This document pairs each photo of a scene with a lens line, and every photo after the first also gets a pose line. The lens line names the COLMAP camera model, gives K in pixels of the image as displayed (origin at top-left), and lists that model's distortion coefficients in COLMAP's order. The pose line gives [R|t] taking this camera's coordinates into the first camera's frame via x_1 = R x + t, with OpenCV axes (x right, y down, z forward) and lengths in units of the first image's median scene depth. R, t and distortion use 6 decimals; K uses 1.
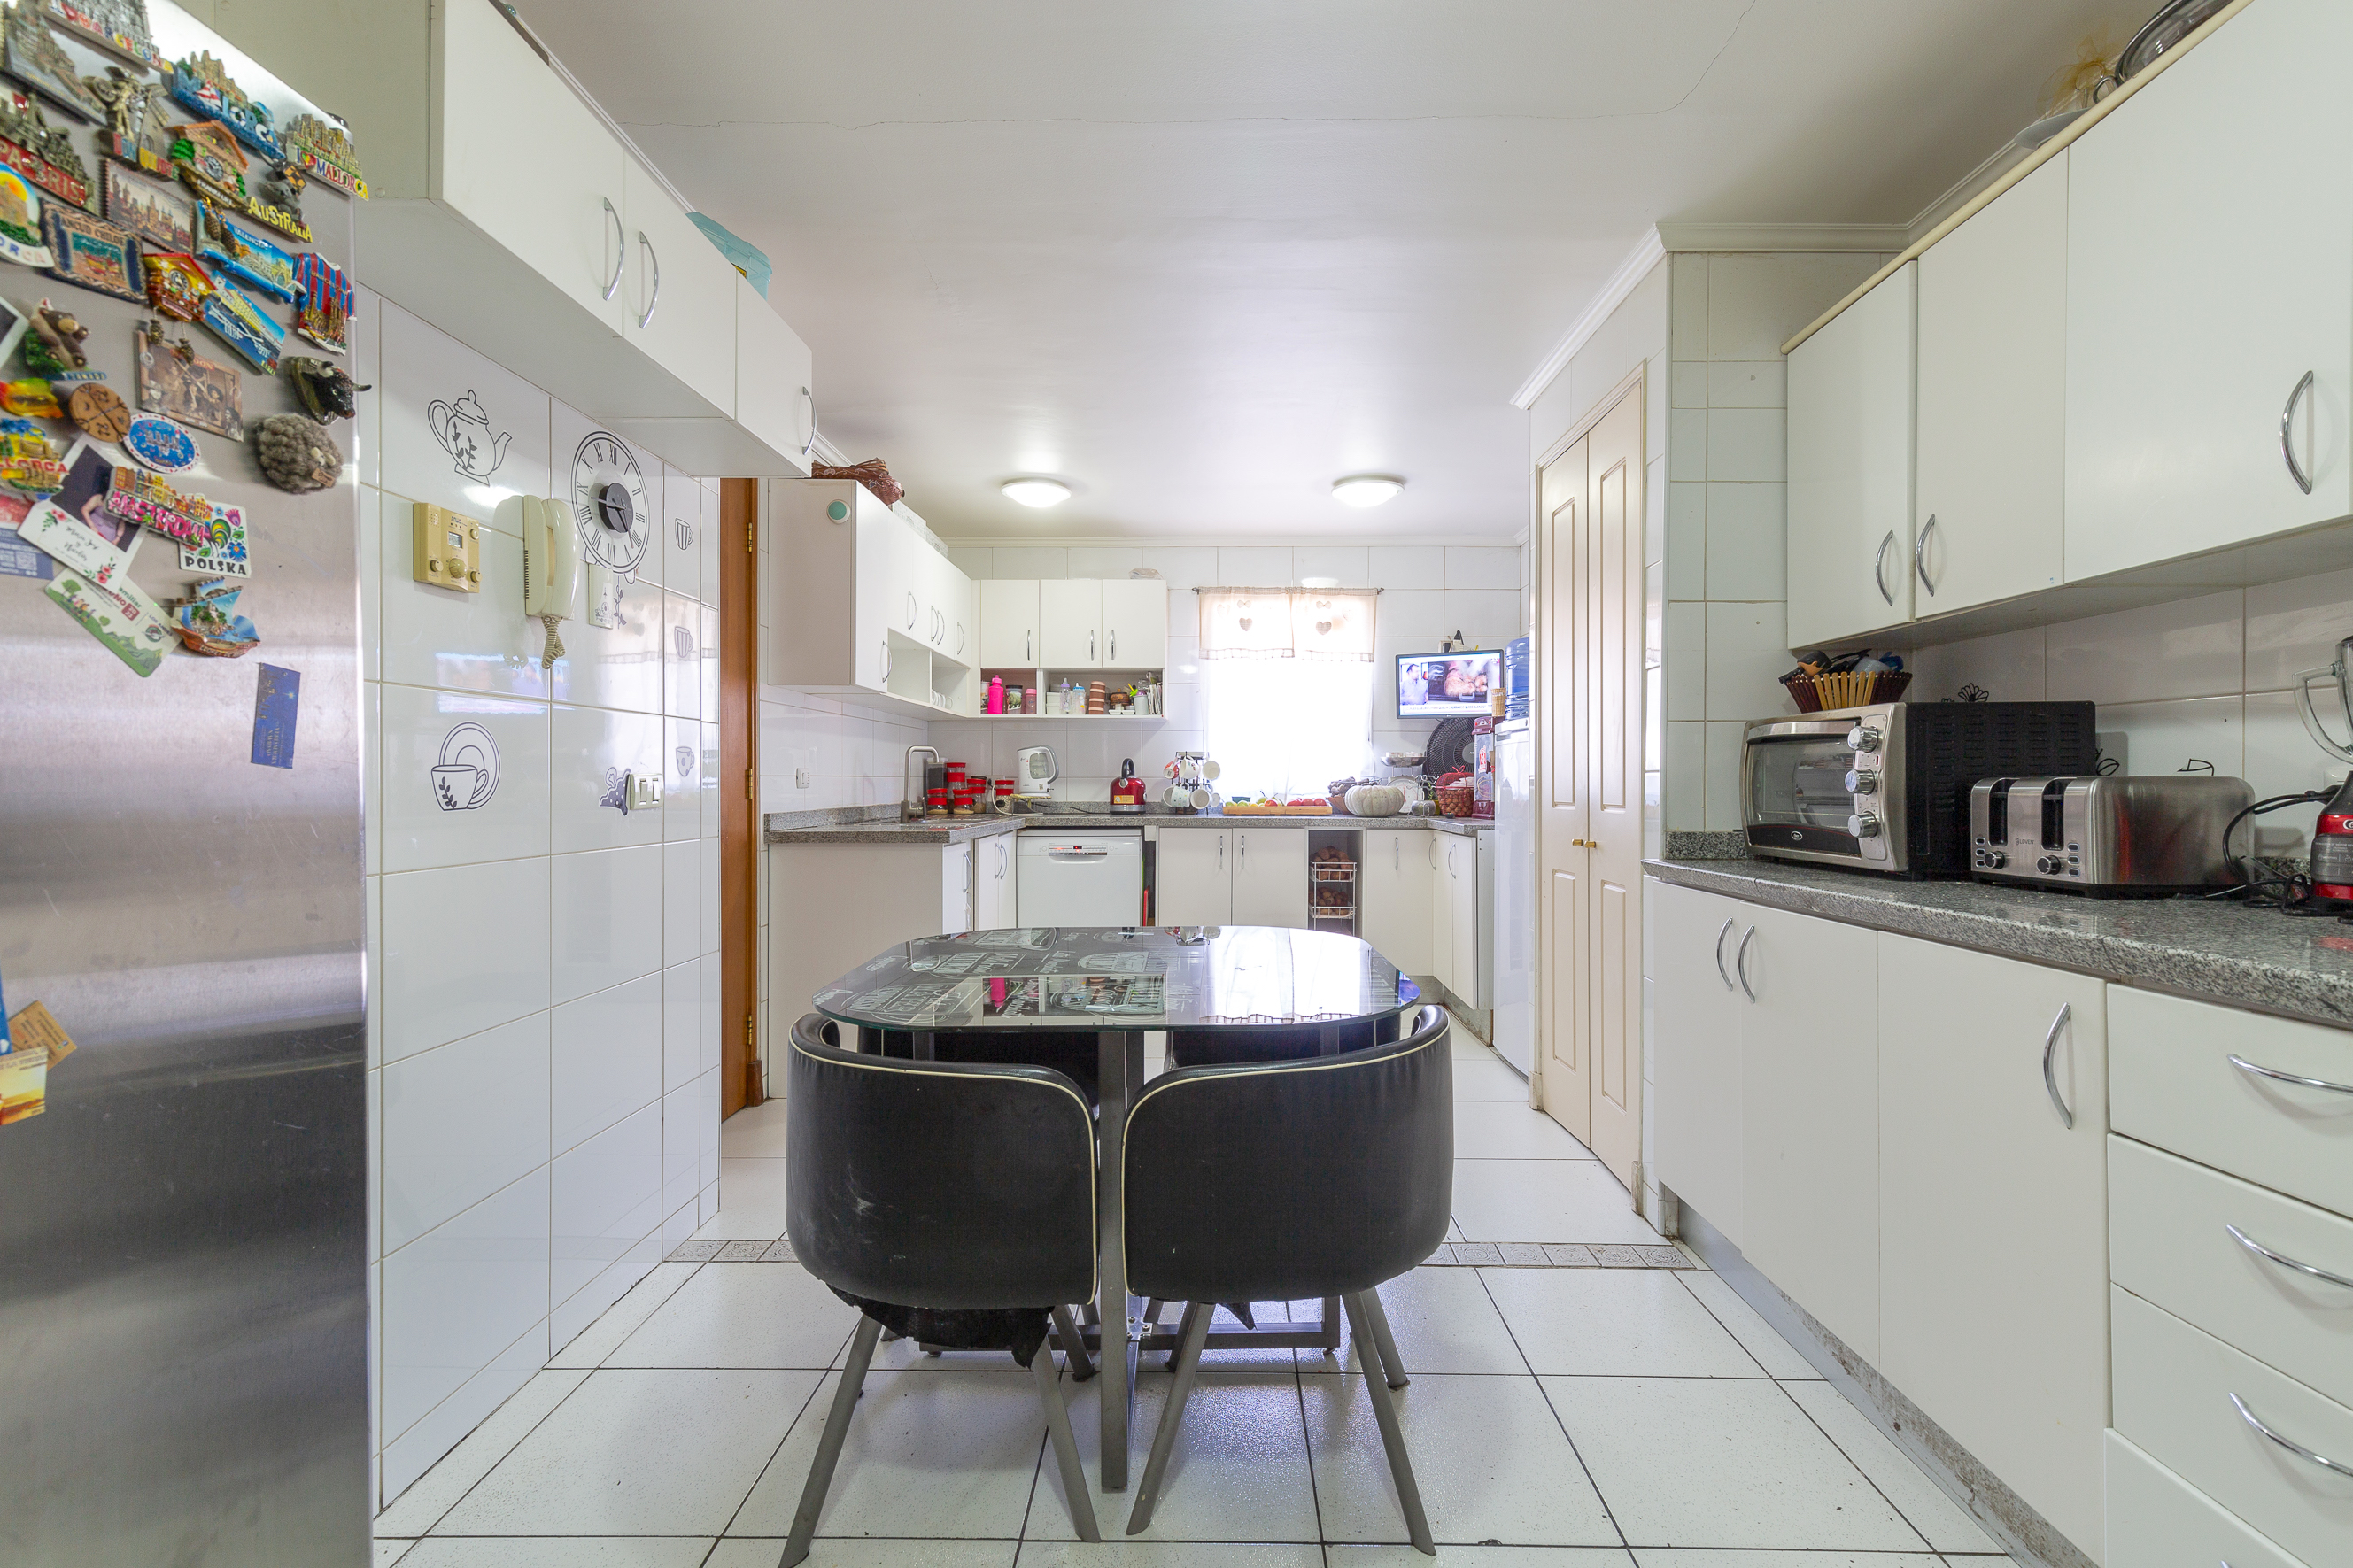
lens RADIAL K [[1085.7, 0, 1184.5], [0, 1085.7, 782.7], [0, 0, 1]] dist [0.009567, -0.002717]
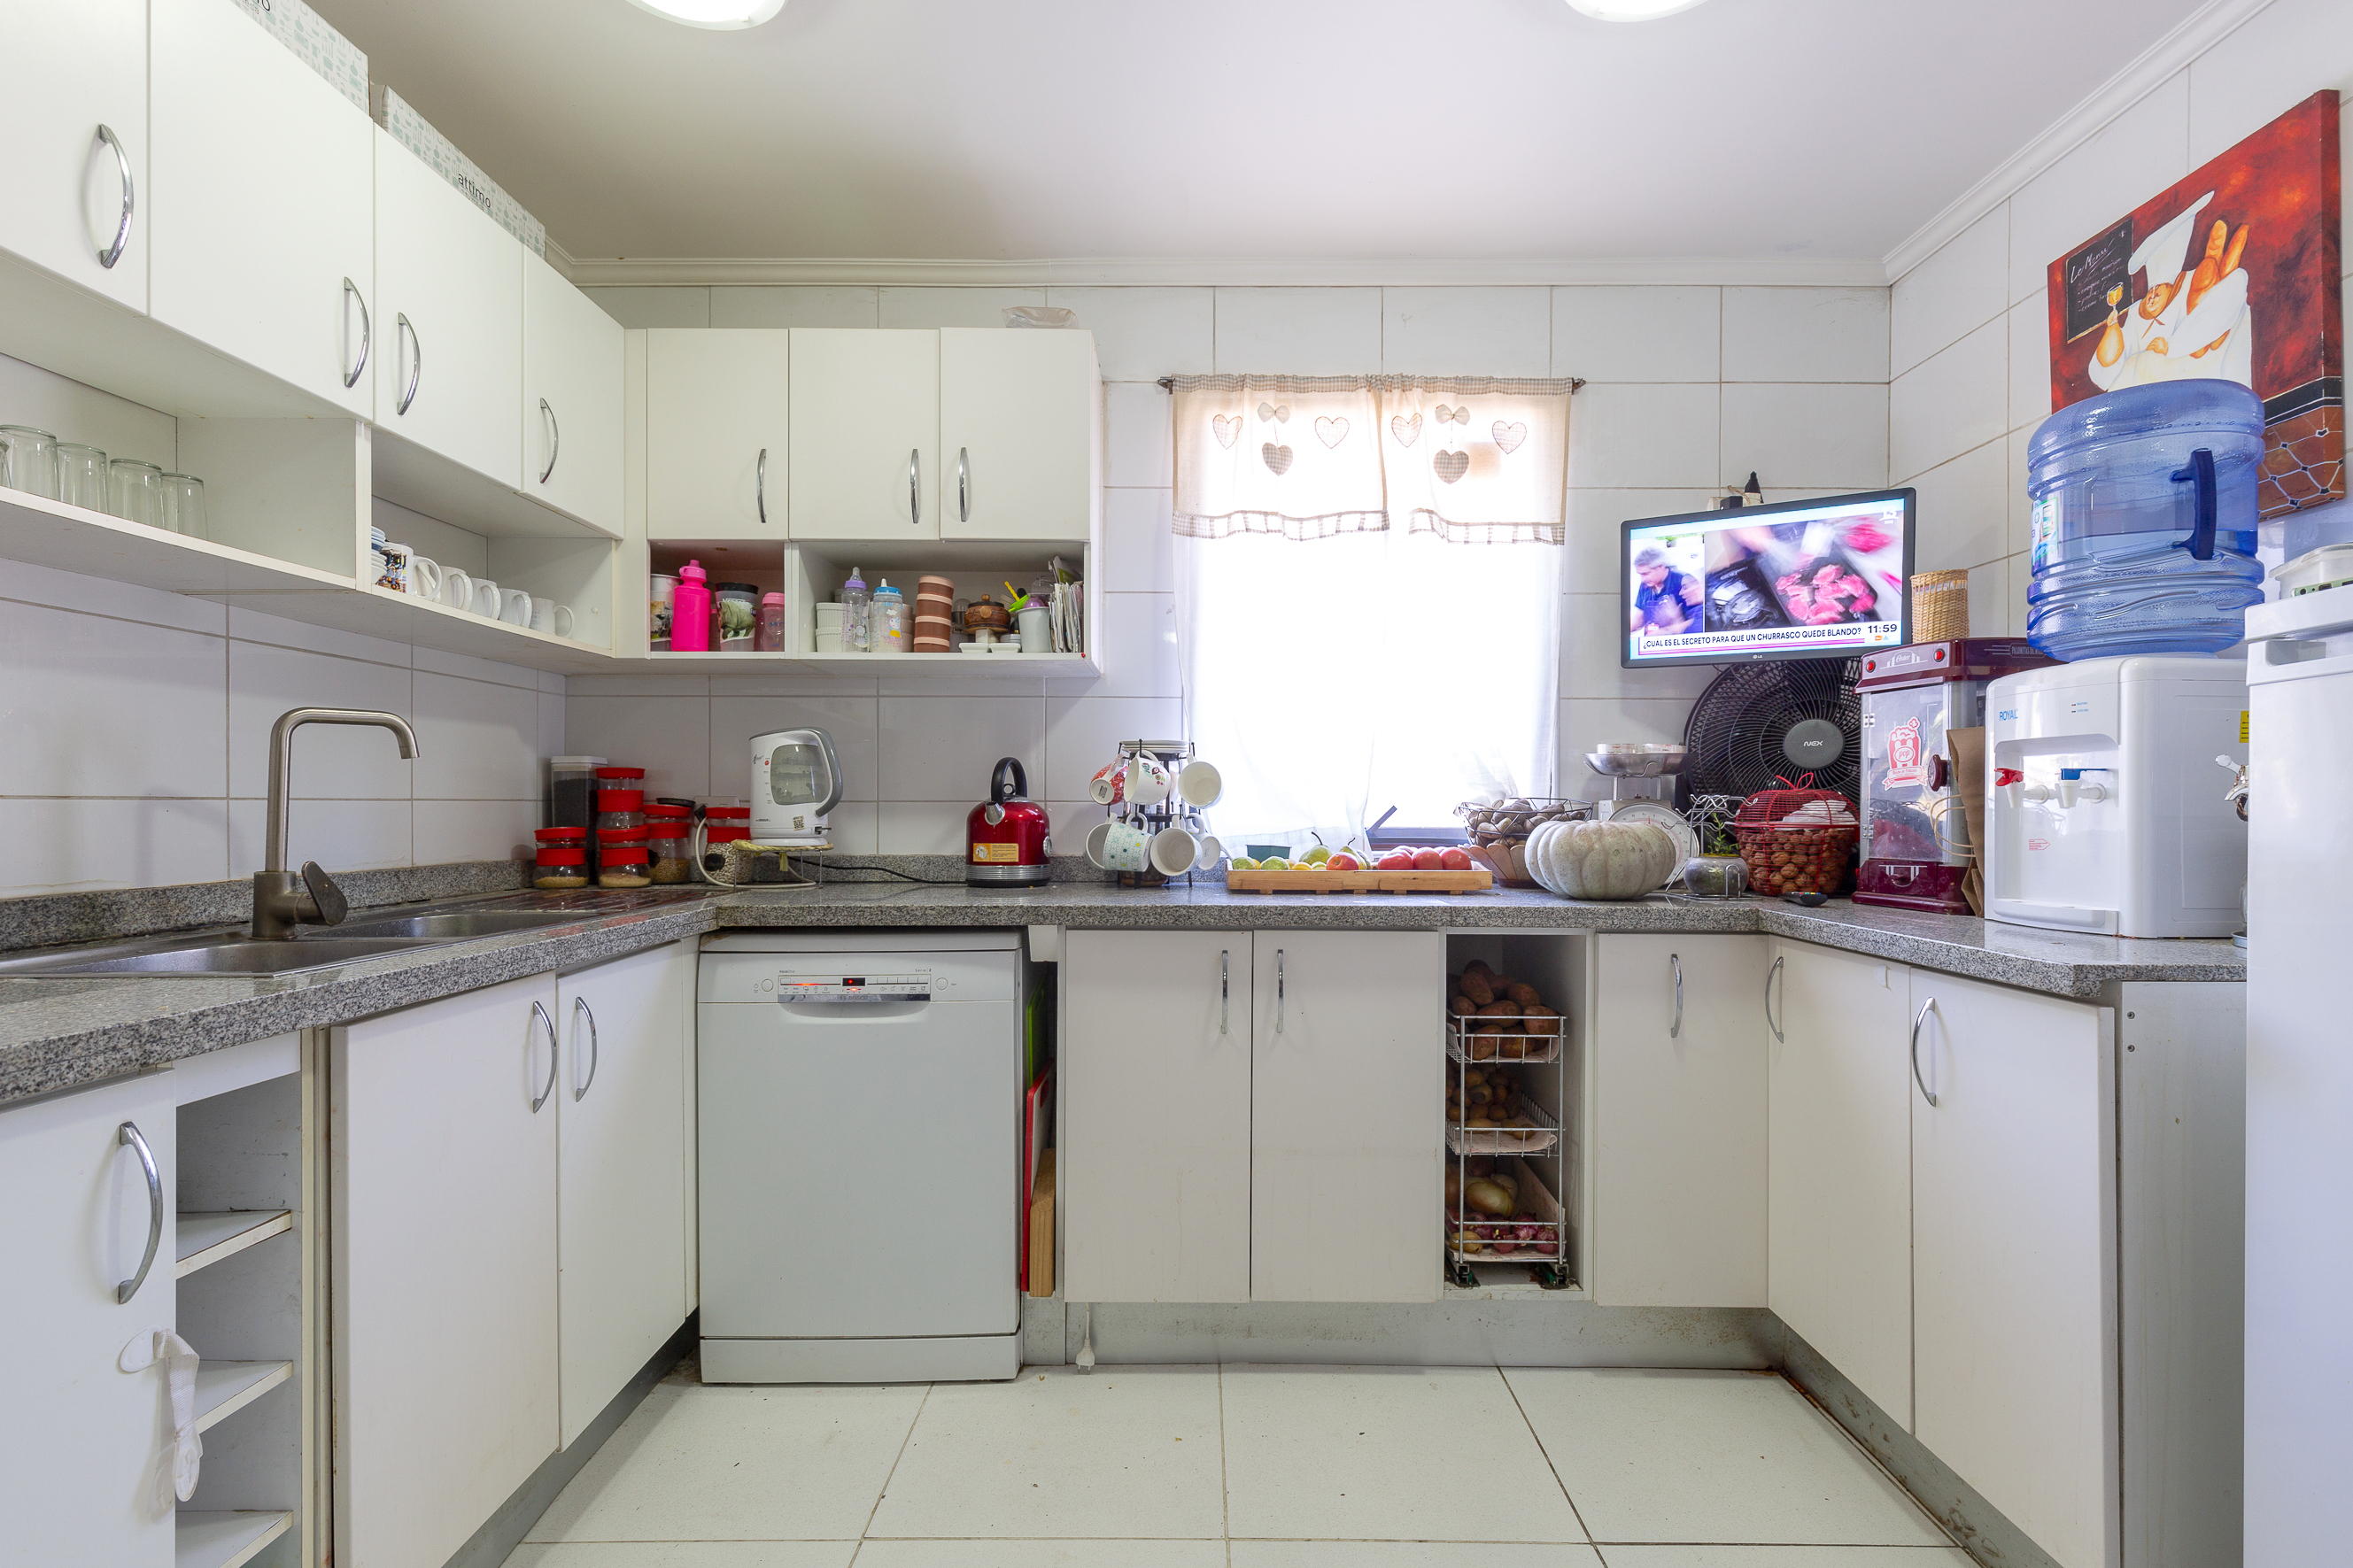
lens RADIAL K [[1085.7, 0, 1172.2], [0, 1085.7, 799.6], [0, 0, 1]] dist [0.009567, -0.002717]
pose [[0.999930, -0.000838, -0.011777, 0.018802], [0.000782, 0.999988, -0.004783, -0.003281], [0.011781, 0.004774, 0.999919, 0.574074]]
